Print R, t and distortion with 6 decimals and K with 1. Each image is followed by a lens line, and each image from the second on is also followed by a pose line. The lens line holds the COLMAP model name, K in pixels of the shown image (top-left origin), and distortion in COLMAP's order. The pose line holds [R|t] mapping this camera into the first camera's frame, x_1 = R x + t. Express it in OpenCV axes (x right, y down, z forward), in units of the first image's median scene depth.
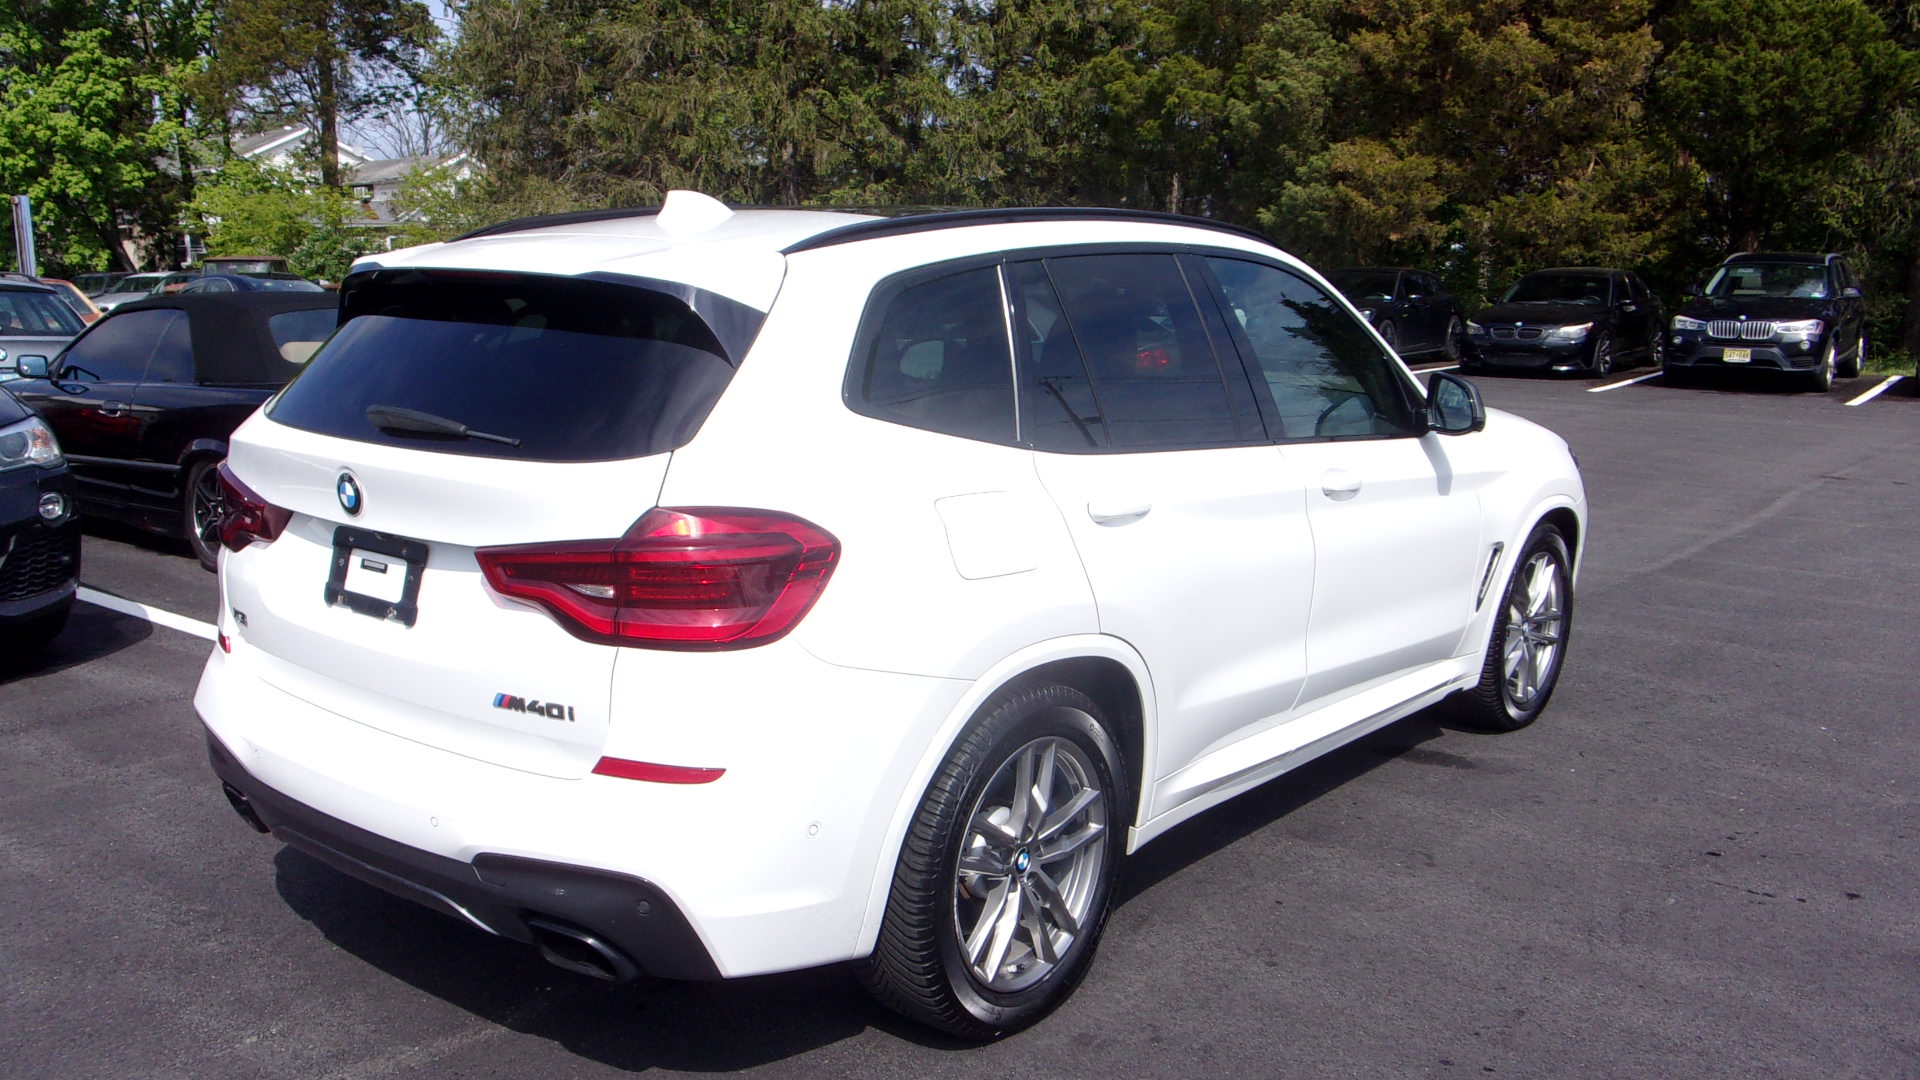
lens RADIAL K [[1663.4, 0, 949.6], [0, 1663.4, 541.3], [0, 0, 1]] dist [0.023632, -0.013260]
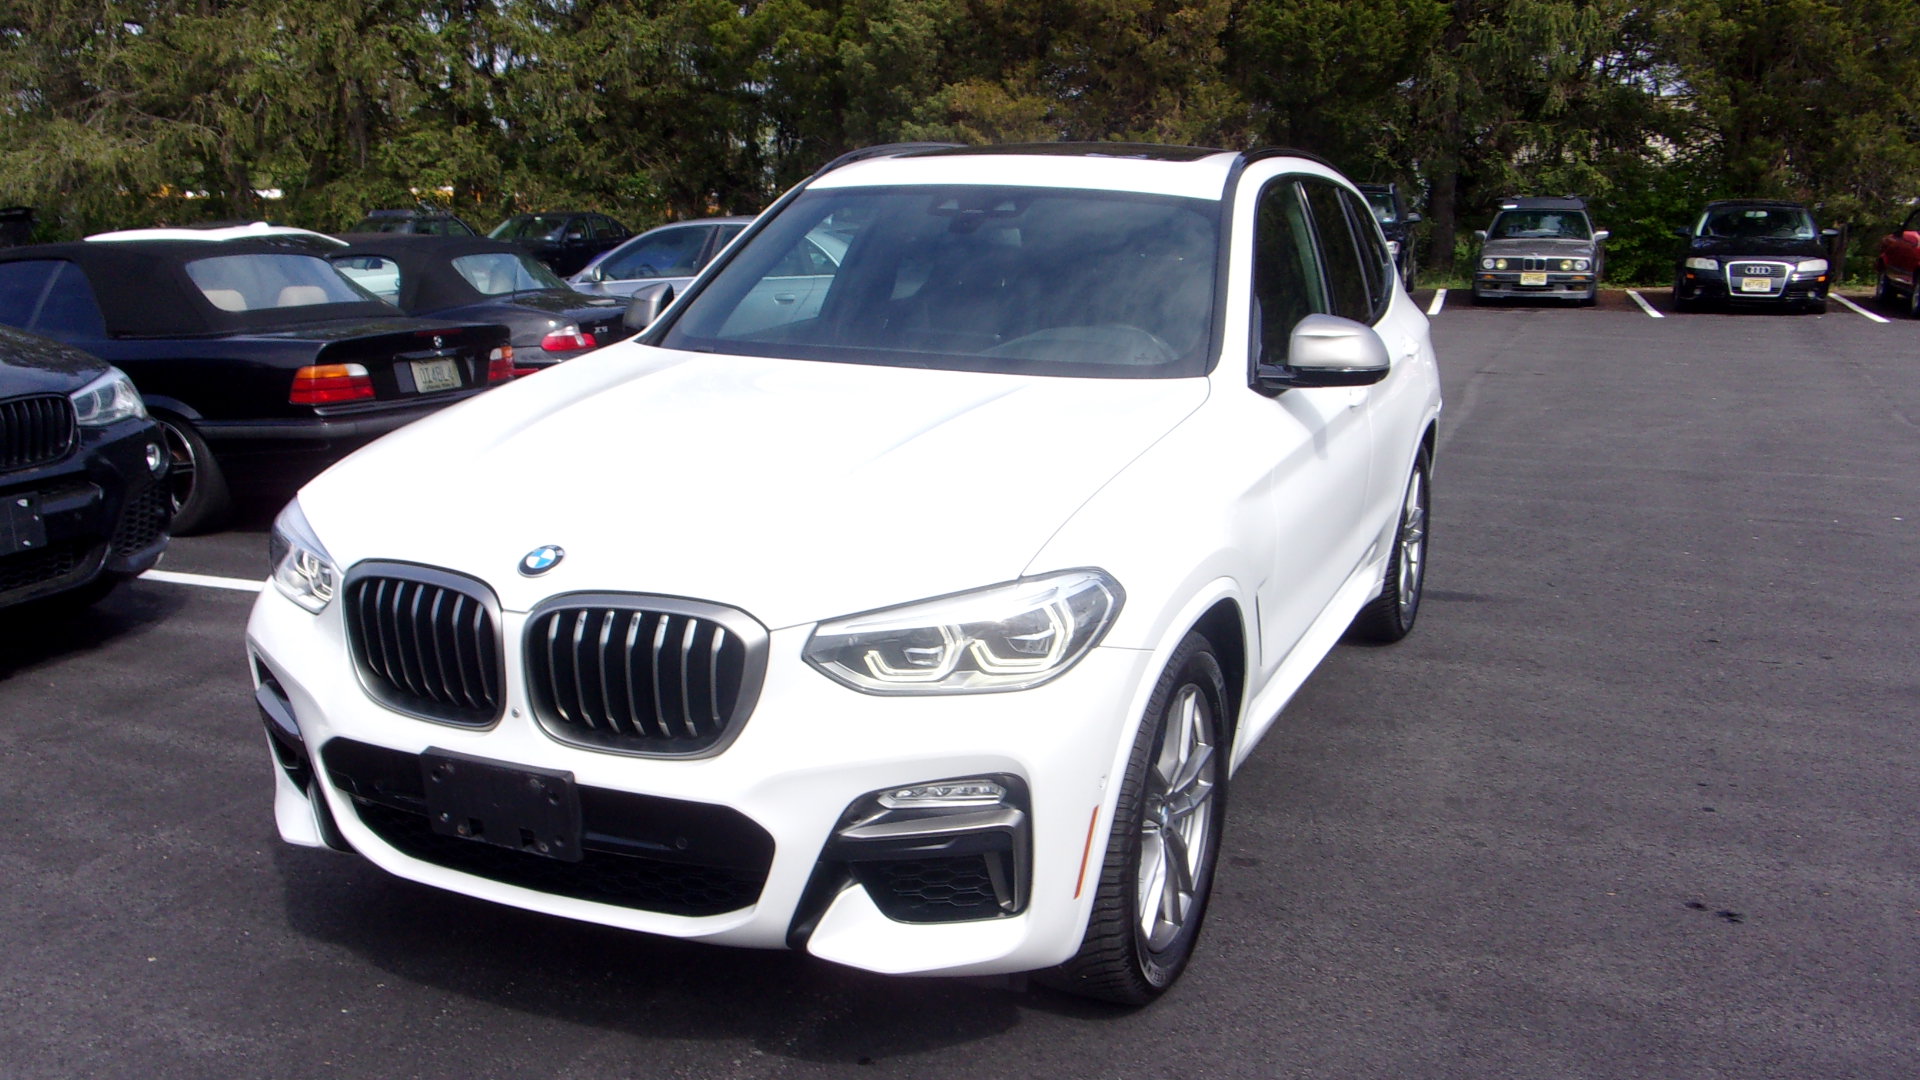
lens RADIAL K [[1657.6, 0, 975.1], [0, 1657.6, 537.5], [0, 0, 1]] dist [0.009346, 0.014190]
pose [[0.959020, -0.073933, 0.273522, -0.055826], [0.065082, 0.997025, 0.041307, 0.002556], [-0.275762, -0.021813, 0.960978, -0.009513]]
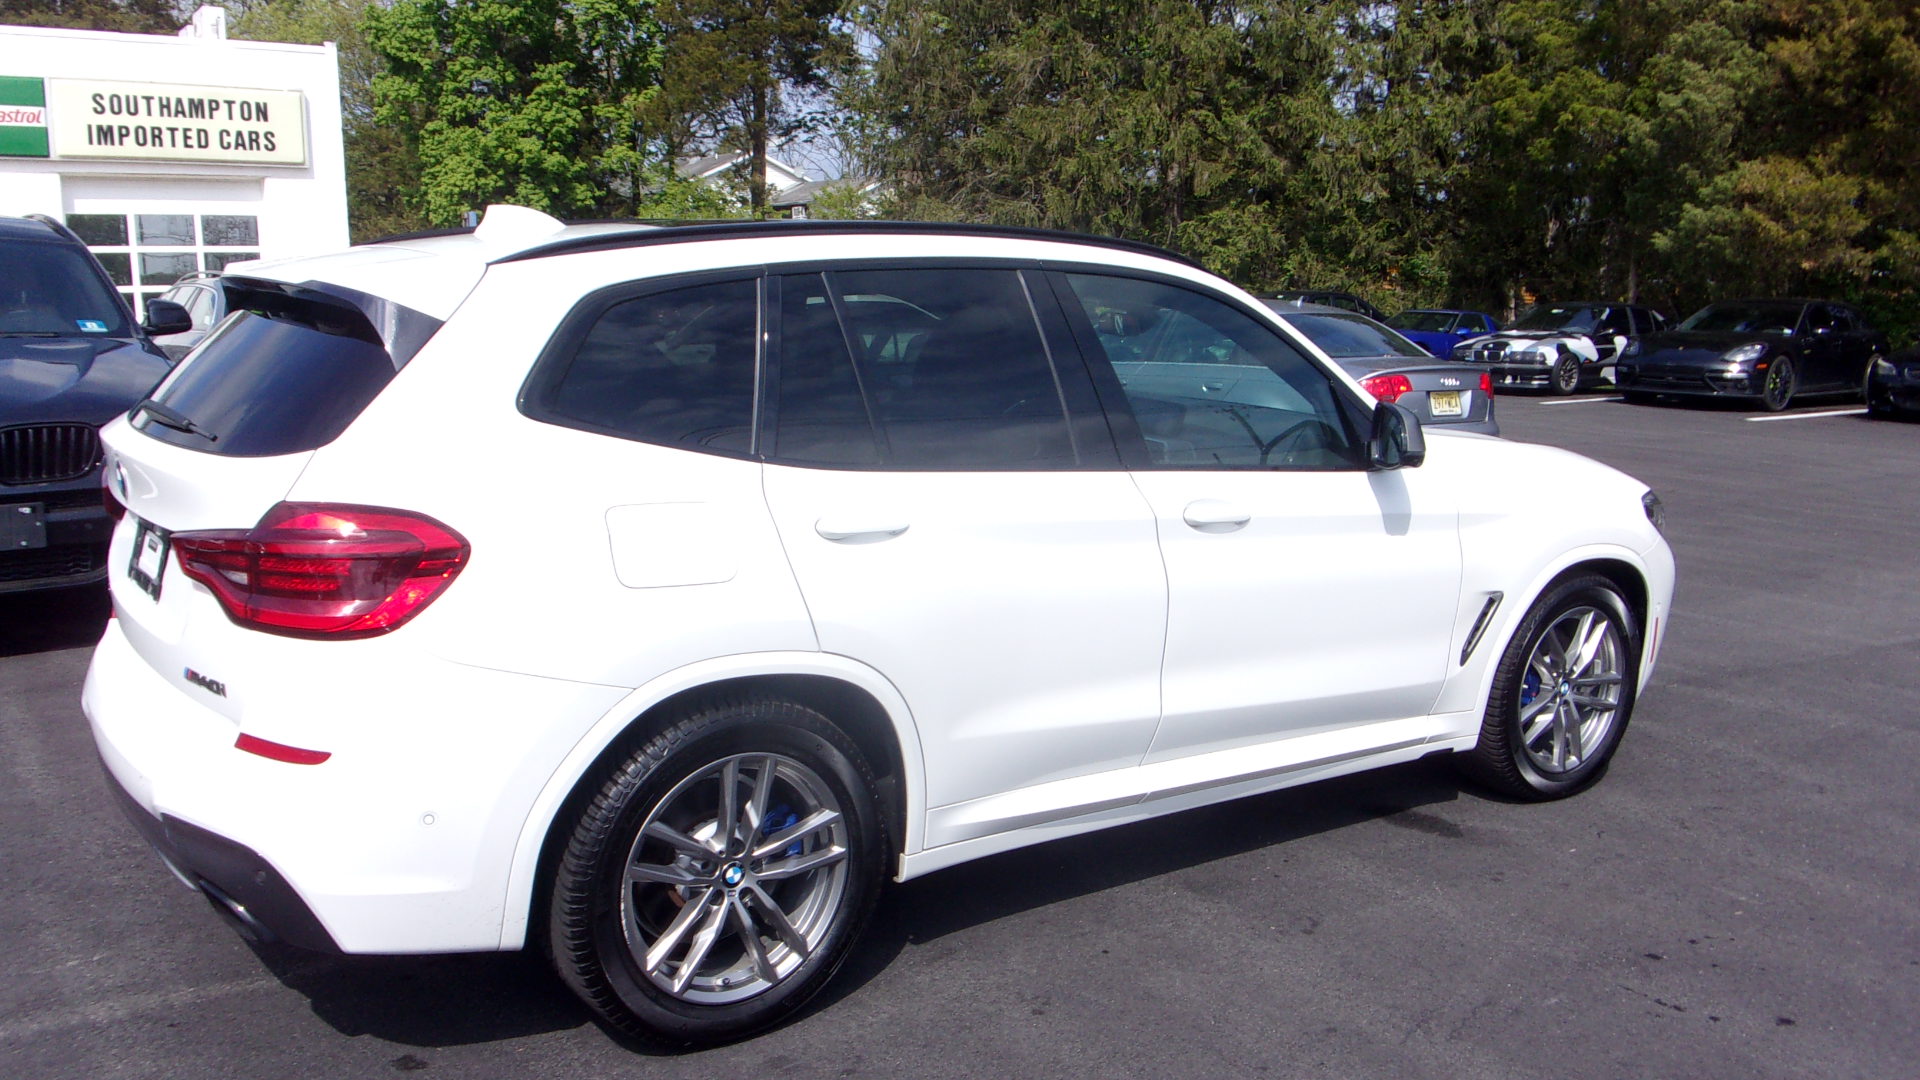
lens RADIAL K [[1654.4, 0, 949.6], [0, 1654.4, 541.9], [0, 0, 1]] dist [0.051514, -0.045418]
pose [[0.969393, 0.054485, -0.239393, 0.037041], [-0.057126, 0.998359, -0.004103, -0.001089], [0.238777, 0.017653, 0.970914, 0.005259]]
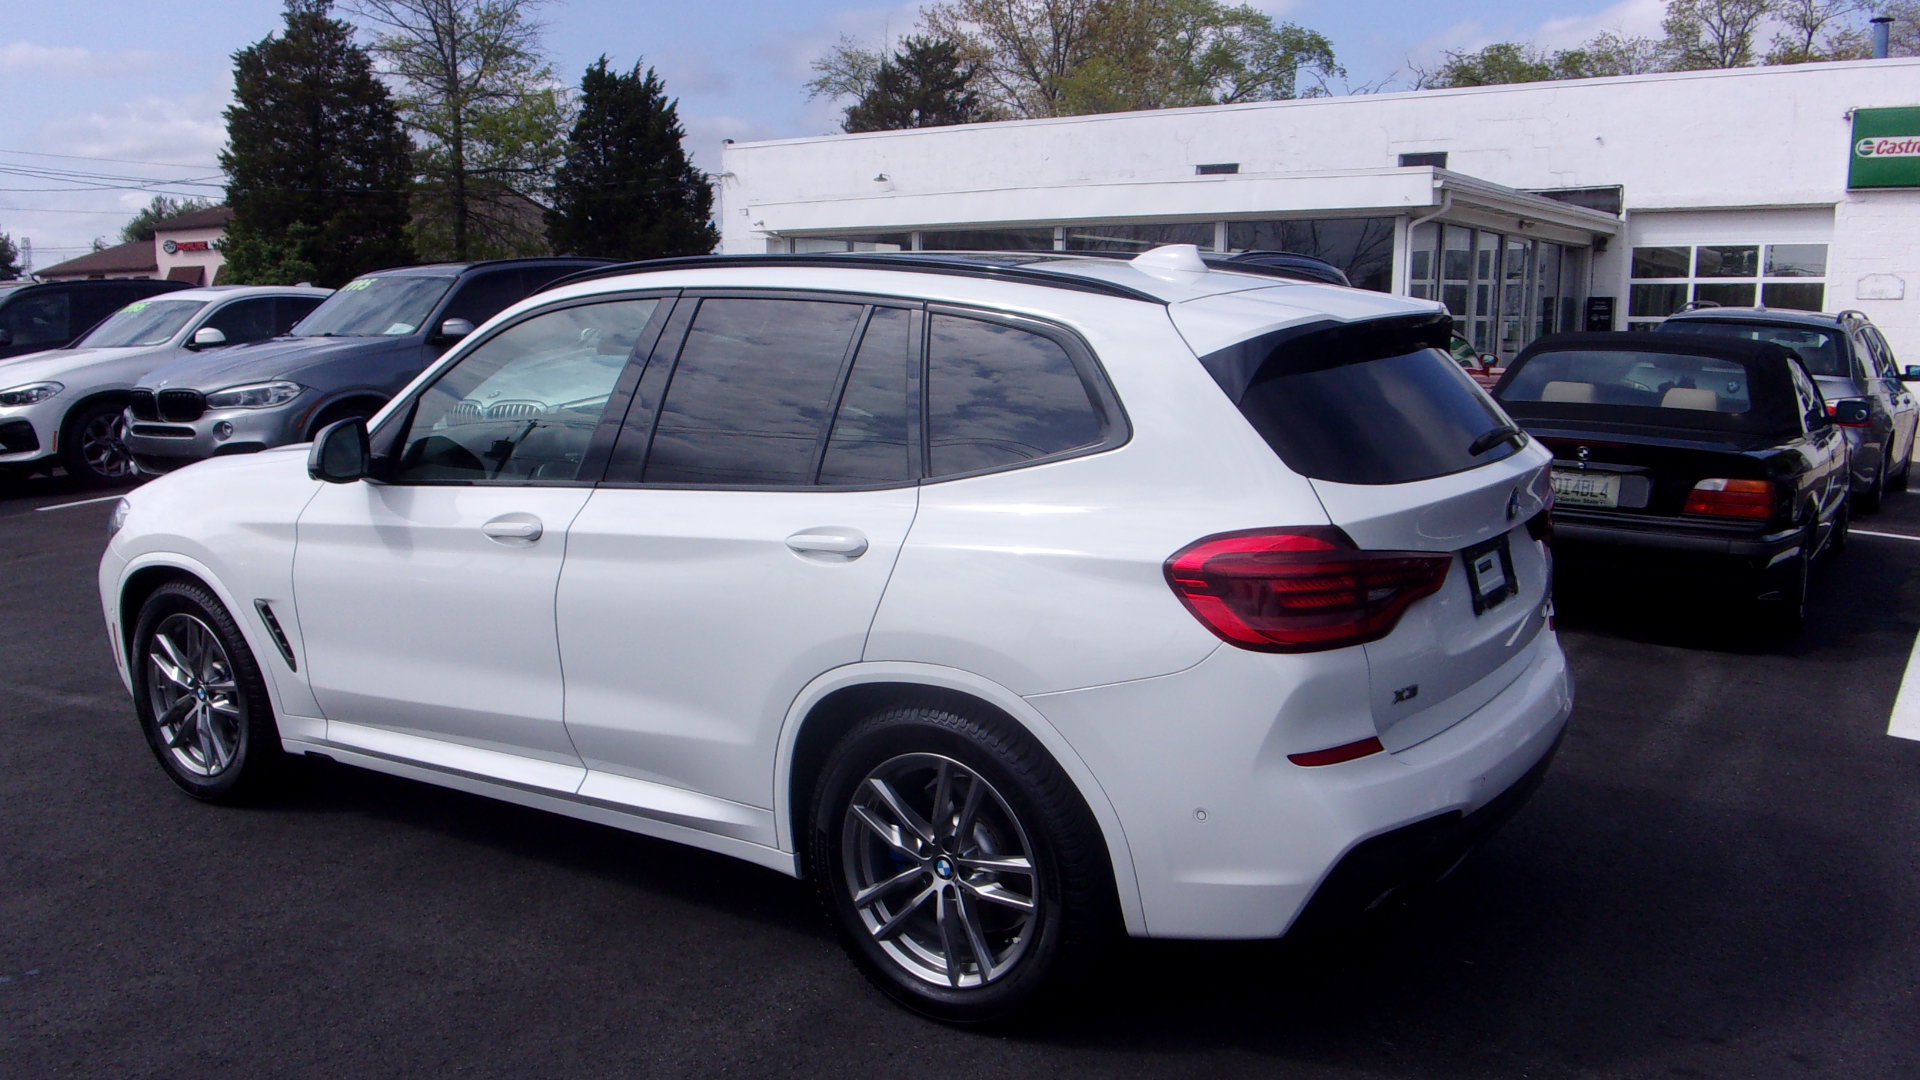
lens RADIAL K [[1623.1, 0, 971.8], [0, 1623.1, 575.1], [0, 0, 1]] dist [0.005479, 0.002065]
pose [[0.183830, 0.185885, -0.965222, 0.118335], [-0.180800, 0.971597, 0.152679, -0.020698], [0.966187, 0.146445, 0.212217, 0.105576]]
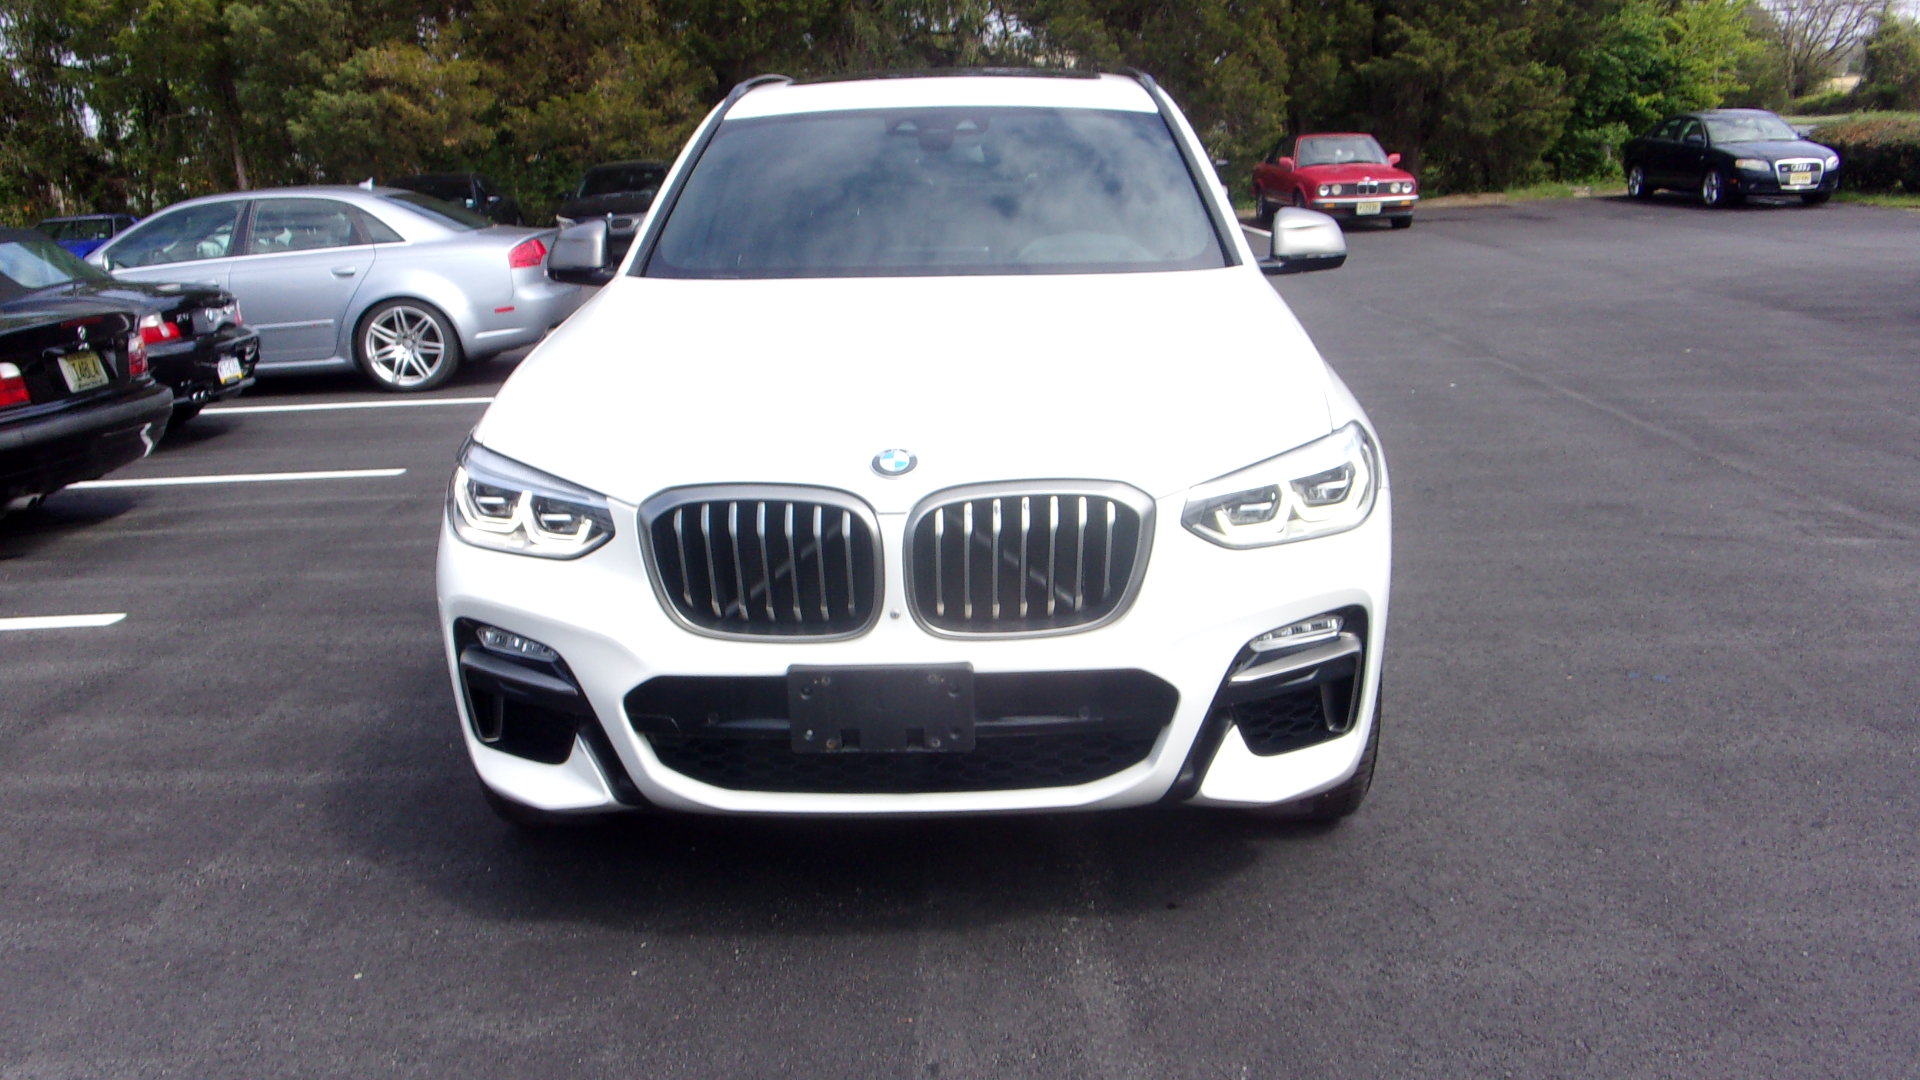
lens RADIAL K [[1663.4, 0, 949.6], [0, 1663.4, 541.3], [0, 0, 1]] dist [0.023632, -0.013260]
pose [[0.803549, -0.189321, 0.564329, -0.094755], [0.161050, 0.981859, 0.100075, 0.001732], [-0.573038, 0.010470, 0.819462, 0.004091]]
